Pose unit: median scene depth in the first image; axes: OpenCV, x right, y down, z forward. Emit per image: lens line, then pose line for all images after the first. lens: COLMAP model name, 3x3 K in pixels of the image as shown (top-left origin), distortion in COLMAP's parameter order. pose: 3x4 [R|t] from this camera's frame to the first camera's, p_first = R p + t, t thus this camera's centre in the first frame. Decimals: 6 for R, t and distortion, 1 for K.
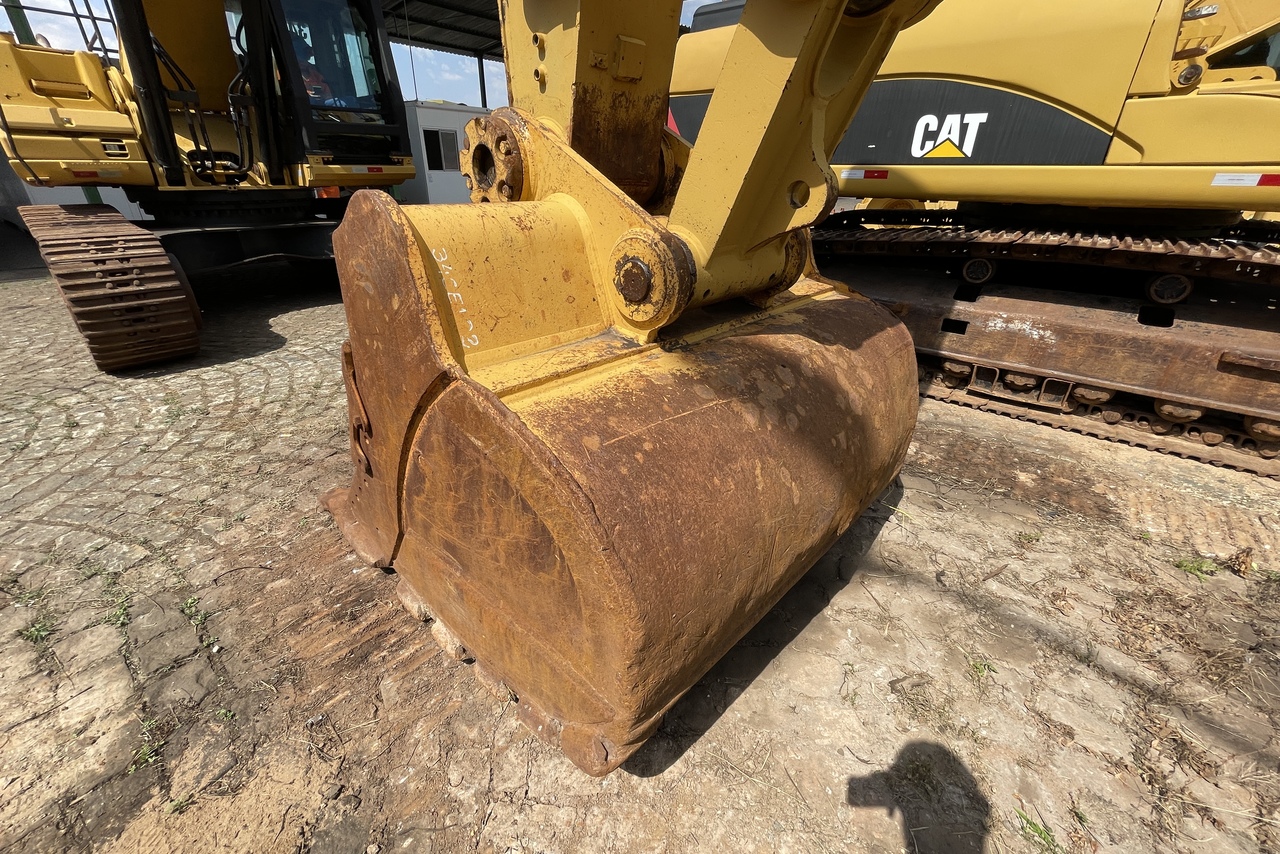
lens RADIAL K [[513.2, 0, 642.4], [0, 513.2, 427.2], [0, 0, 1]] dist [-0.002219, 0.000067]
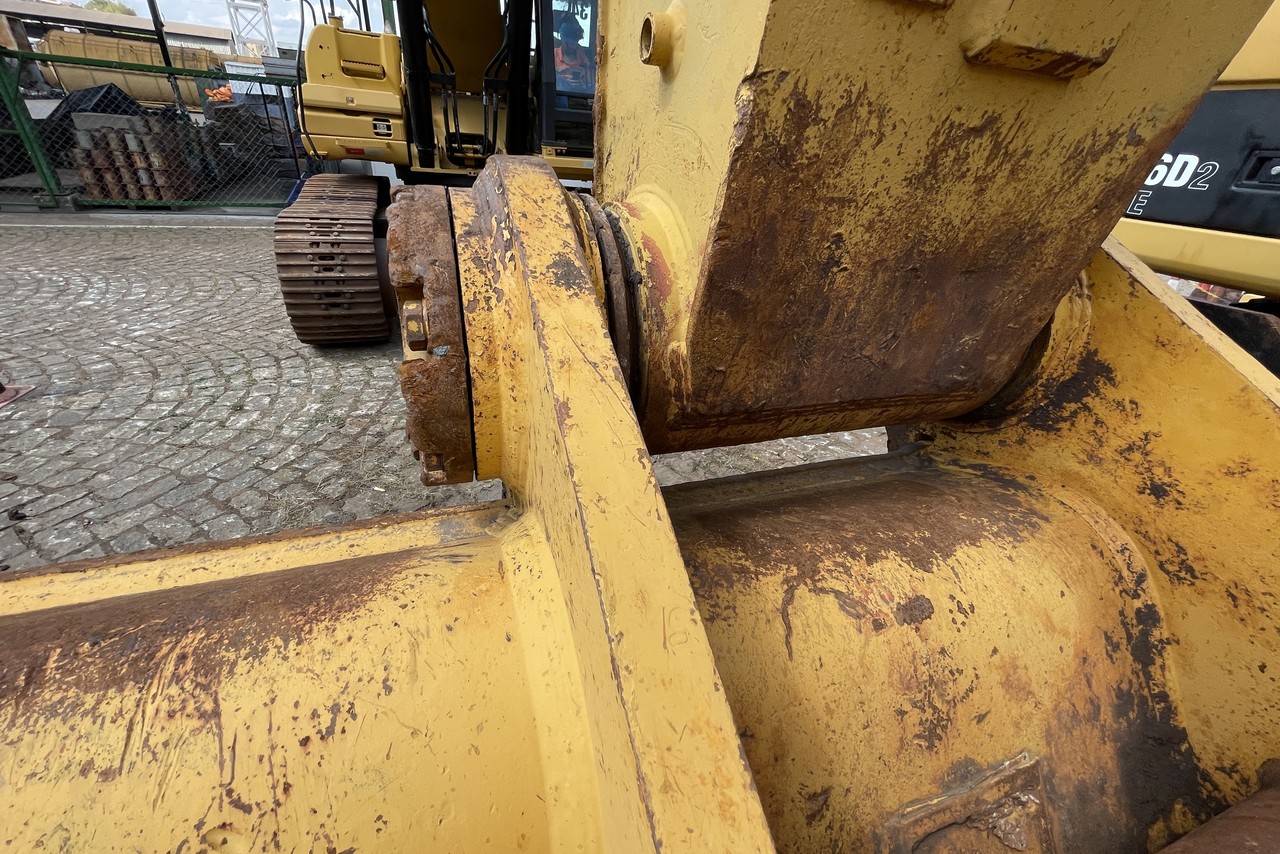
lens RADIAL K [[513.2, 0, 644.9], [0, 513.2, 424.4], [0, 0, 1]] dist [-0.002219, 0.000067]
pose [[0.892344, 0.265156, -0.365259, -0.026710], [-0.259942, 0.963476, 0.064374, -0.240927], [0.368987, 0.037502, 0.928678, 0.357500]]
